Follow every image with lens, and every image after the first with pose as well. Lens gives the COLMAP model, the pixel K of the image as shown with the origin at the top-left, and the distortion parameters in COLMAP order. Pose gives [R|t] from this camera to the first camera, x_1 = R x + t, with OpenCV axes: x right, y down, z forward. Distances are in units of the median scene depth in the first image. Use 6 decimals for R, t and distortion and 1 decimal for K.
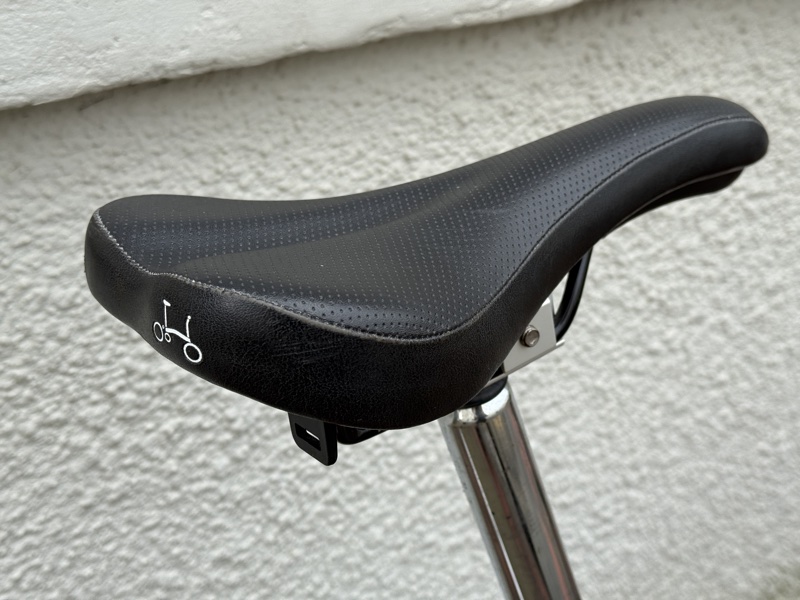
lens RADIAL K [[1124.2, 0, 395.1], [0, 1124.2, 287.7], [0, 0, 1]] dist [0.197798, -0.411937]
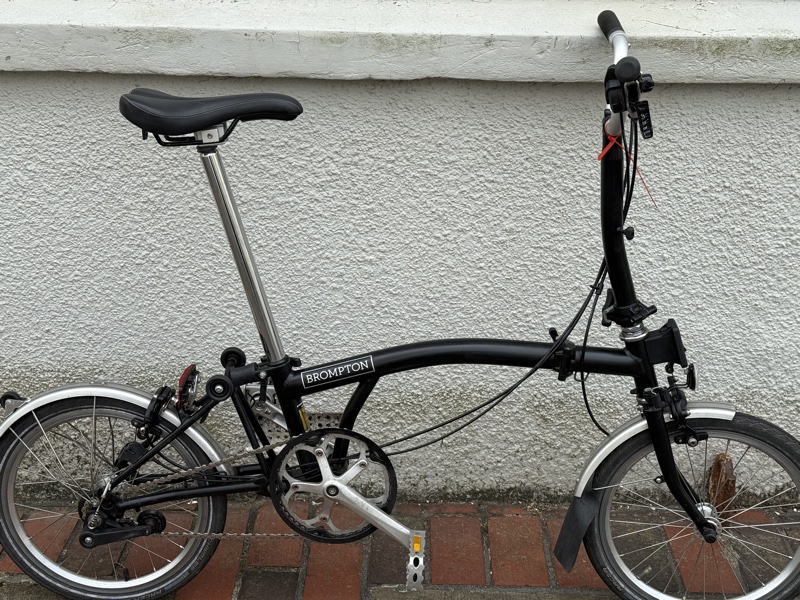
lens RADIAL K [[1124.2, 0, 395.1], [0, 1124.2, 287.7], [0, 0, 1]] dist [0.197798, -0.411937]
pose [[0.829905, 0.241733, -0.502815, 1.711139], [-0.278684, 0.960381, 0.001738, 0.223277], [0.483314, 0.138684, 0.864393, -1.322018]]
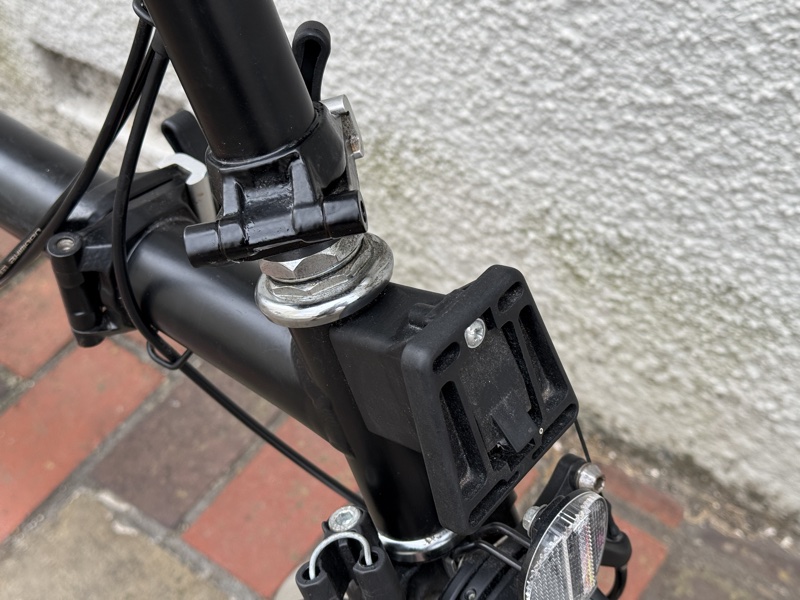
lens RADIAL K [[1124.2, 0, 395.1], [0, 1124.2, 287.7], [0, 0, 1]] dist [0.197798, -0.411937]
pose [[0.338311, 0.676641, -0.653990, 1.249498], [-0.320437, 0.736271, 0.596008, -0.143410], [0.884797, 0.007926, 0.465909, 0.973475]]
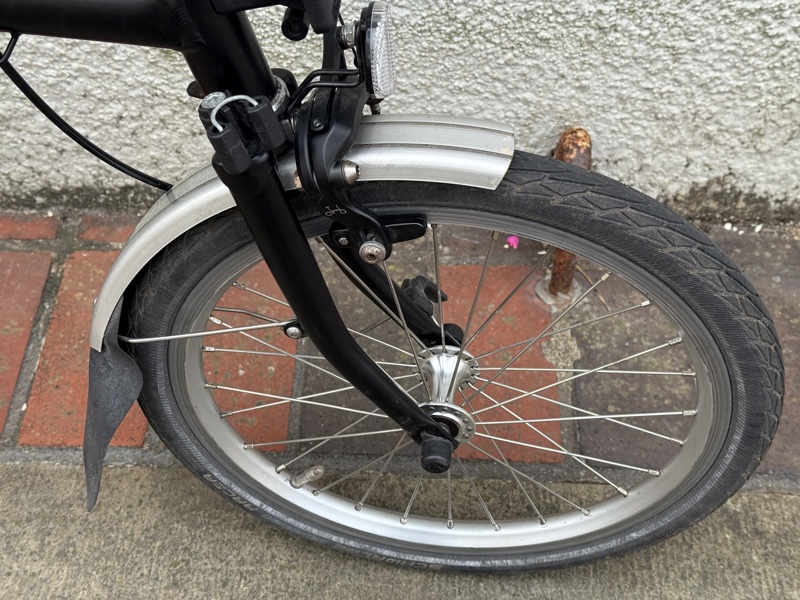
lens RADIAL K [[1124.2, 0, 395.1], [0, 1124.2, 287.7], [0, 0, 1]] dist [0.197798, -0.411937]
pose [[0.823074, 0.454600, -0.340424, 1.358943], [-0.282021, 0.847437, 0.449793, 0.023979], [0.492964, -0.274207, 0.825710, 0.620688]]
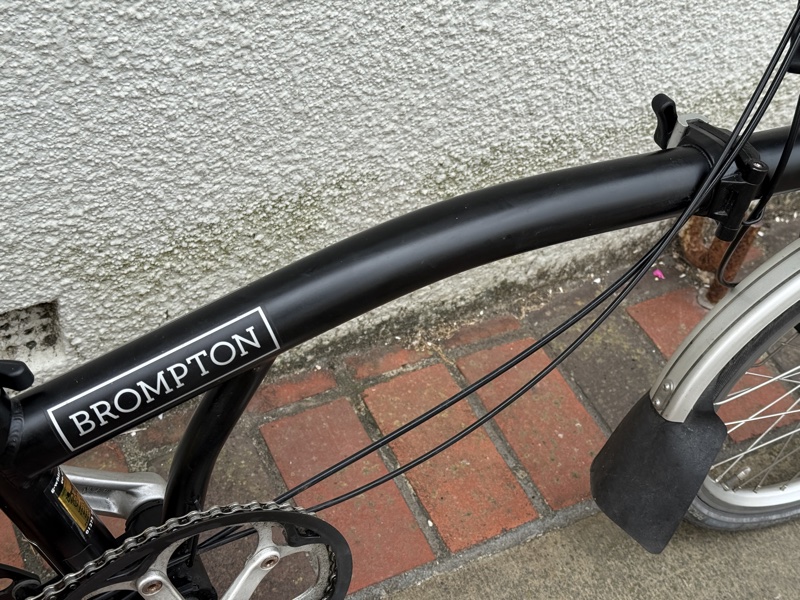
lens RADIAL K [[1121.9, 0, 411.5], [0, 1121.9, 300.8], [0, 0, 1]] dist [0.152223, -0.072929]
pose [[0.985746, 0.165521, 0.030124, 0.477180], [-0.166126, 0.929334, 0.329758, 0.085503], [0.026587, -0.330062, 0.943585, 0.120807]]
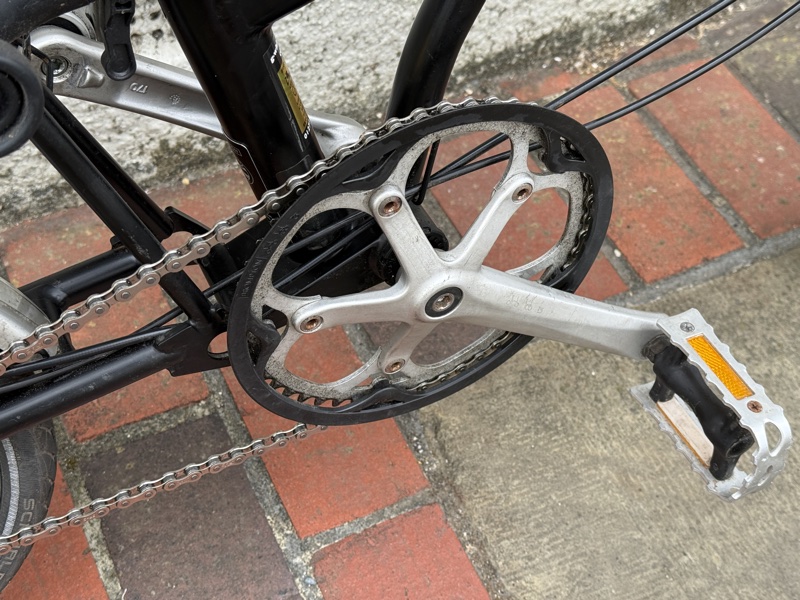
lens RADIAL K [[1124.2, 0, 395.1], [0, 1124.2, 287.7], [0, 0, 1]] dist [0.197798, -0.411937]
pose [[0.989745, 0.142822, 0.002594, 0.343473], [-0.130923, 0.899728, 0.416352, 0.393436], [0.057130, -0.412422, 0.909200, 0.241793]]
